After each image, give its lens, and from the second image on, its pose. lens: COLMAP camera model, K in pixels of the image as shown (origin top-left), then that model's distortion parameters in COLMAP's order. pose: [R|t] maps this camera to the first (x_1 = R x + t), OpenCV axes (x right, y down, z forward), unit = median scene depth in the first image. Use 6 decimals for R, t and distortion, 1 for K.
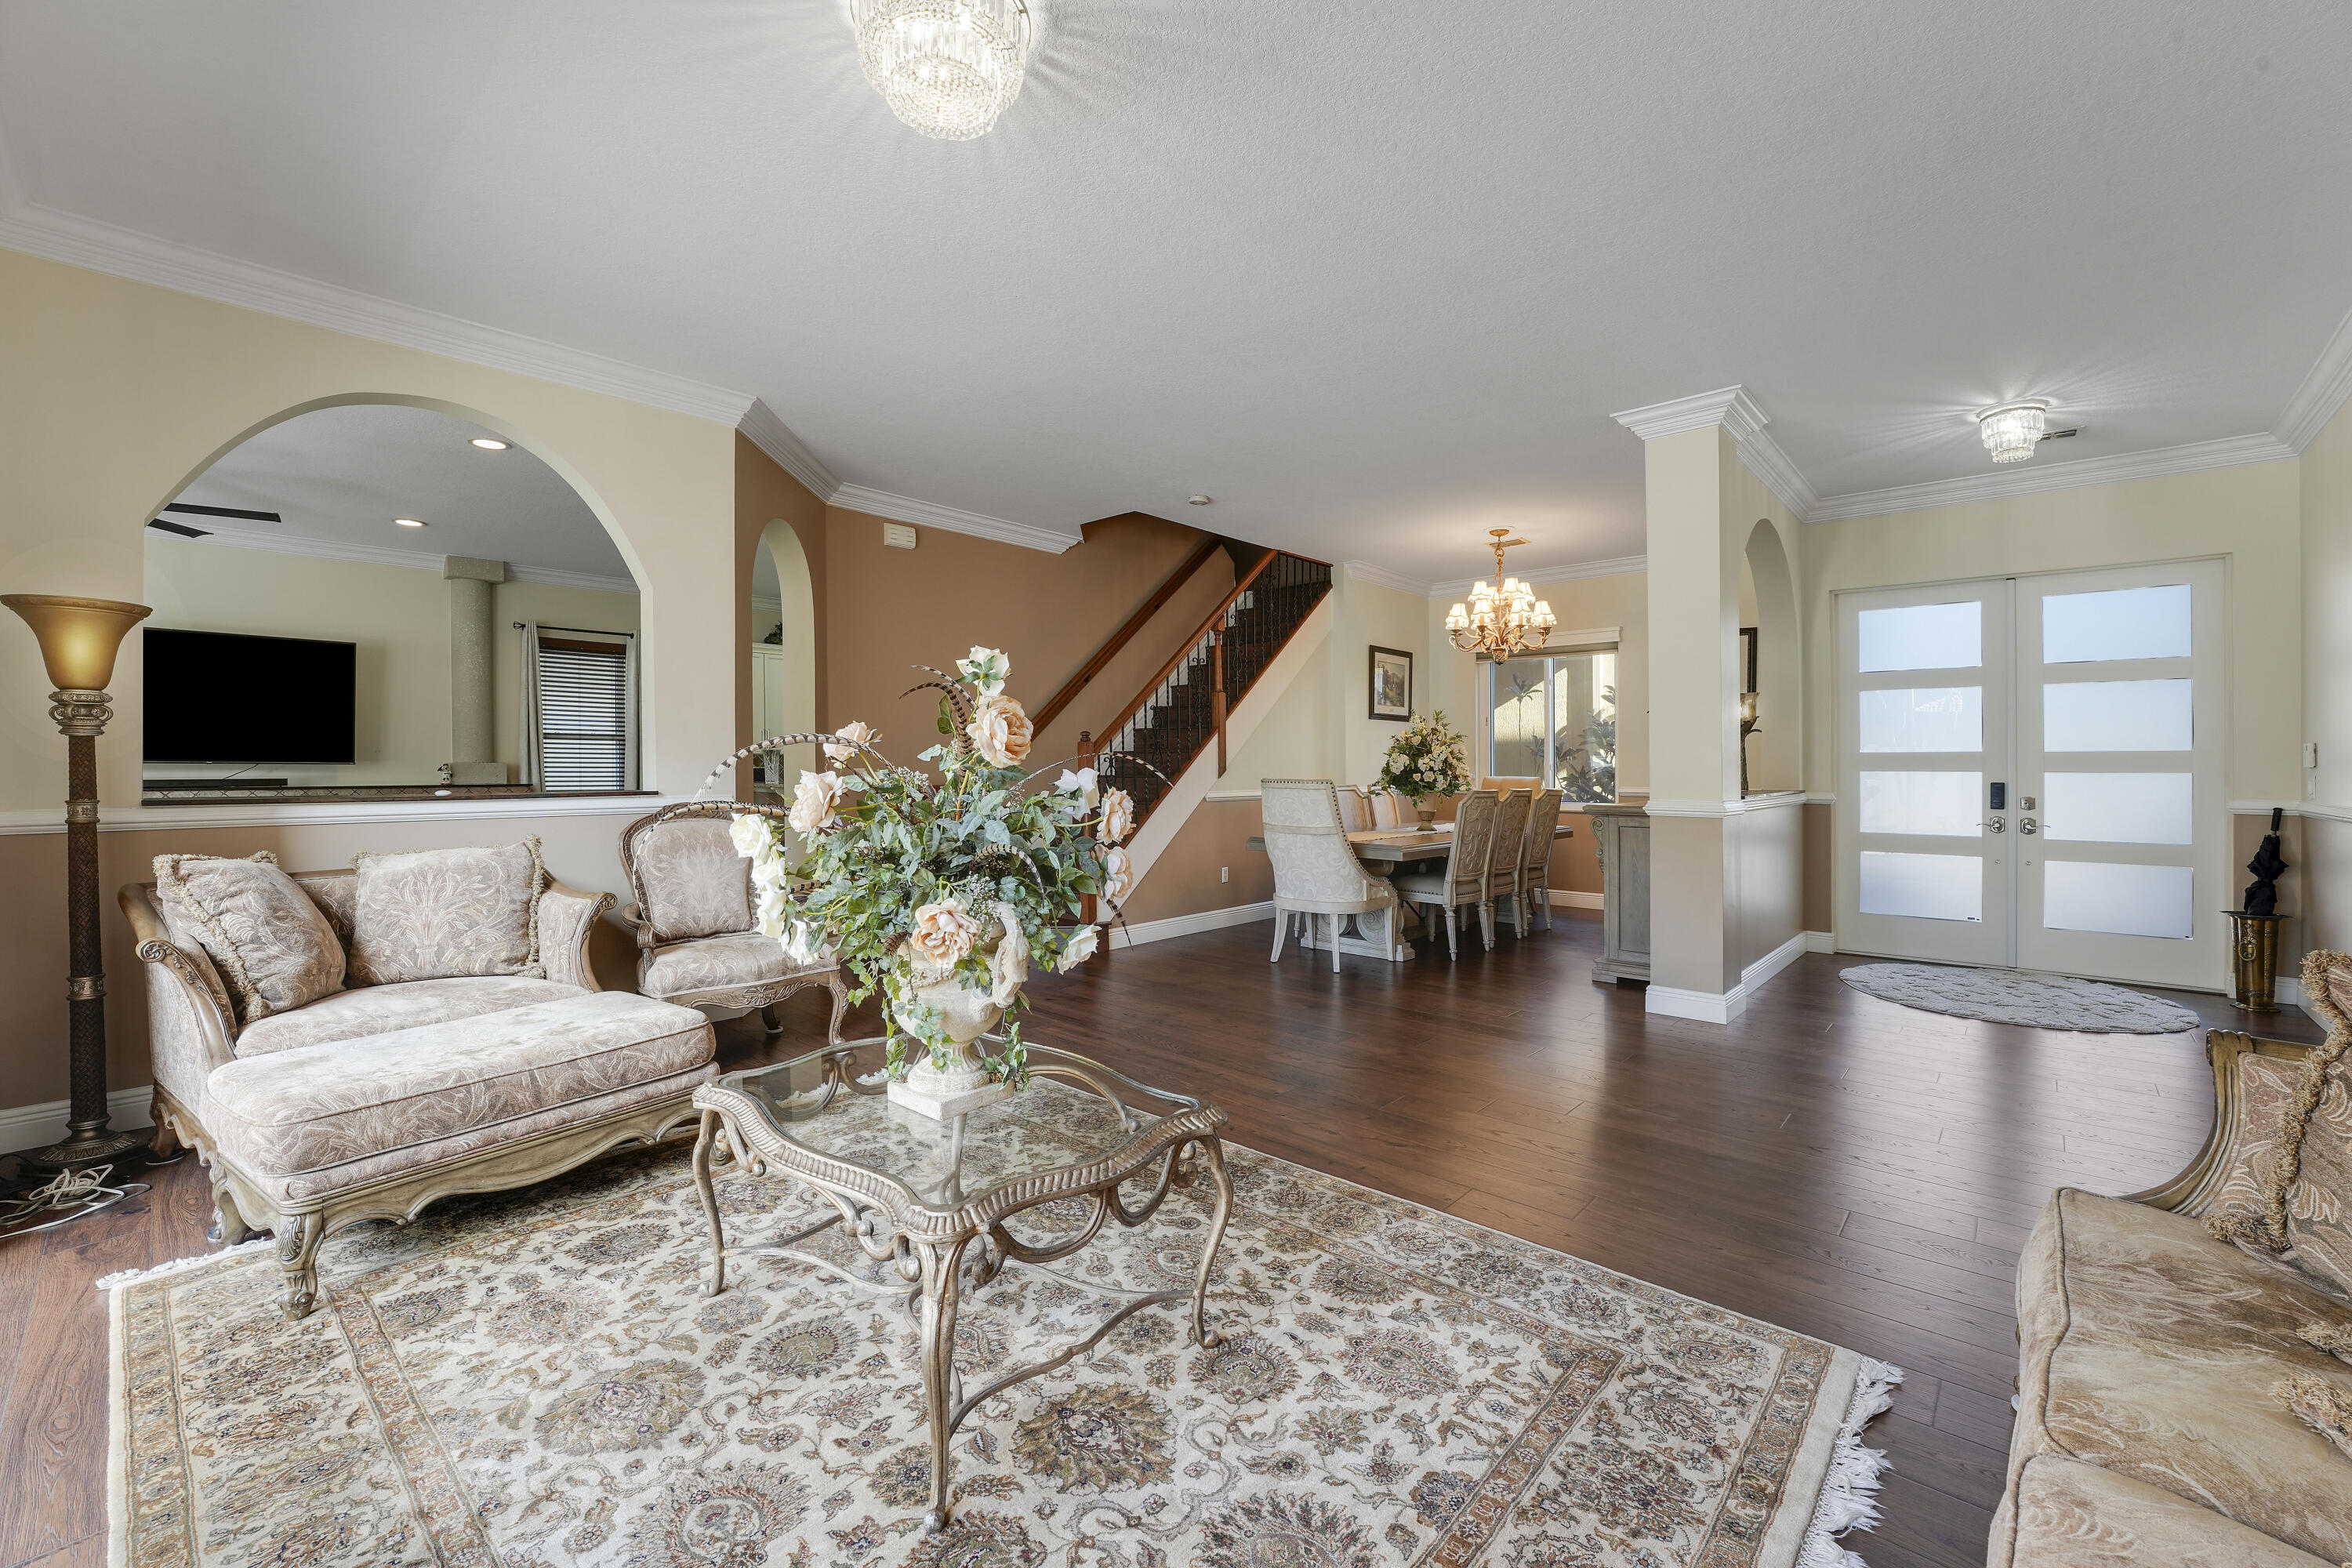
lens RADIAL K [[957.2, 0, 1171.2], [0, 957.2, 758.2], [0, 0, 1]] dist [-0.018252, -0.000051]
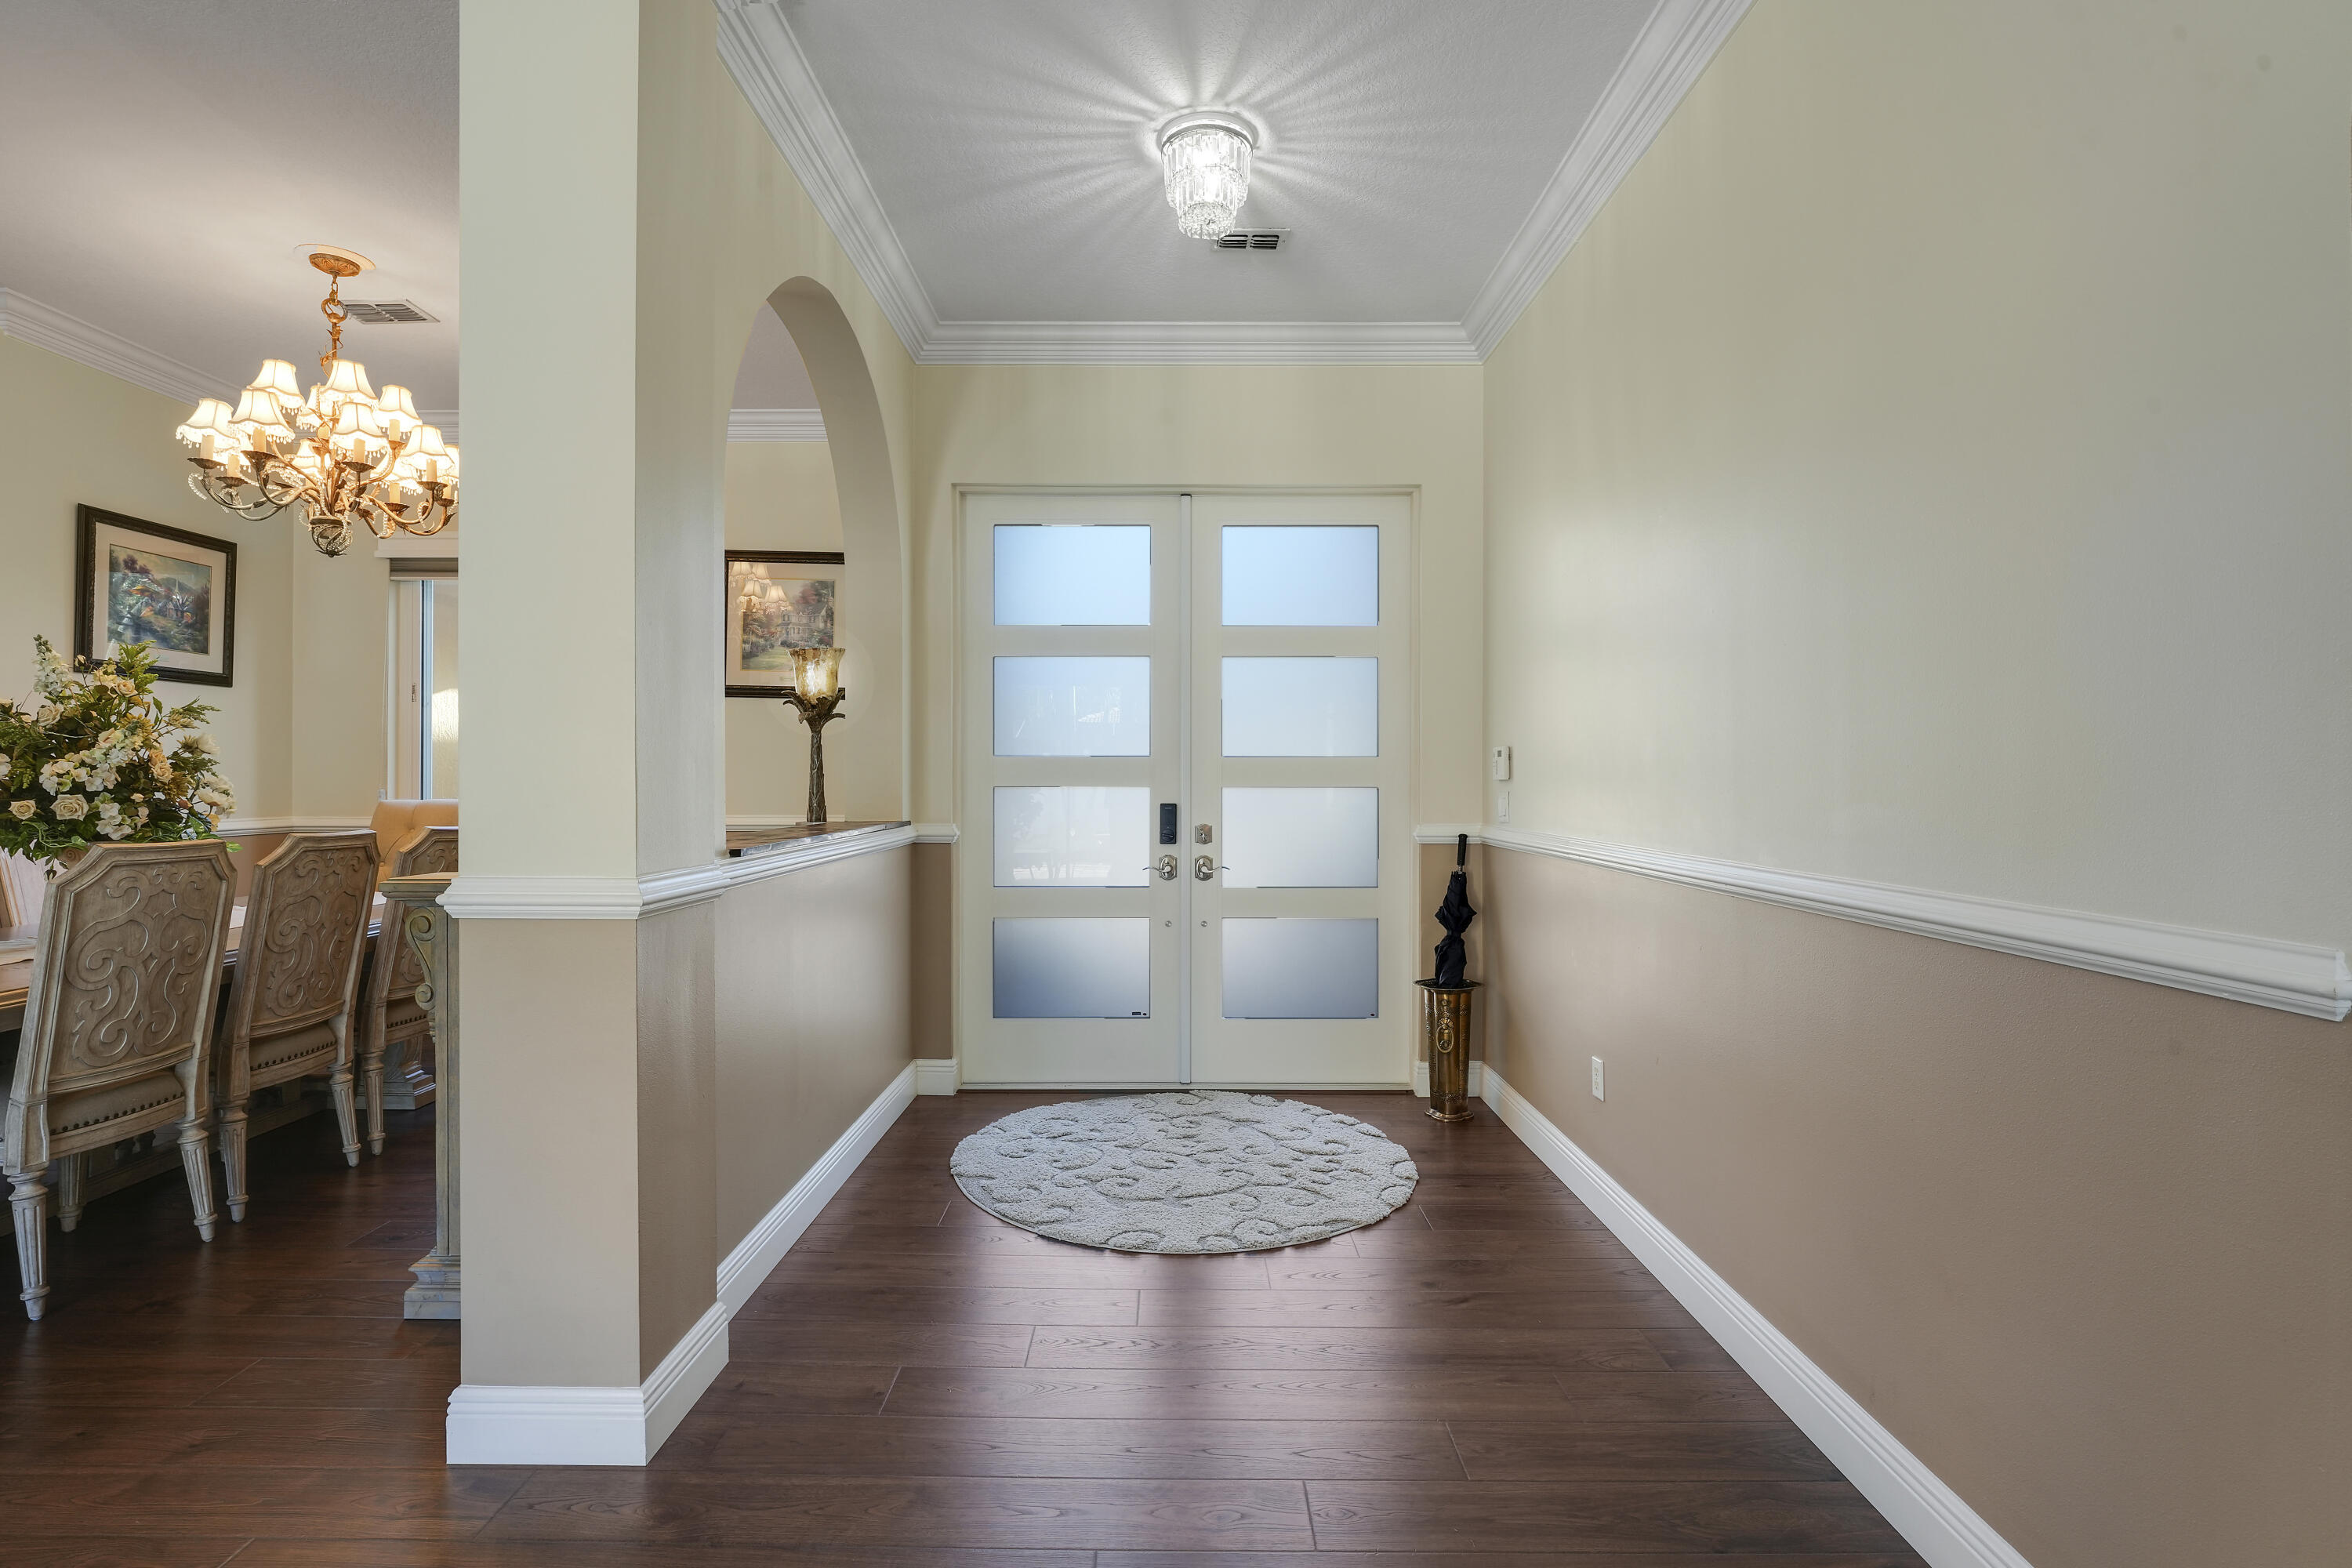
lens RADIAL K [[1021.4, 0, 1142.5], [0, 1021.4, 762.0], [0, 0, 1]] dist [-0.014637, -0.000174]
pose [[0.749906, 0.007128, 0.661506, 0.399728], [-0.003608, 0.999971, -0.006686, 0.002111], [-0.661535, 0.002627, 0.749910, 0.488151]]
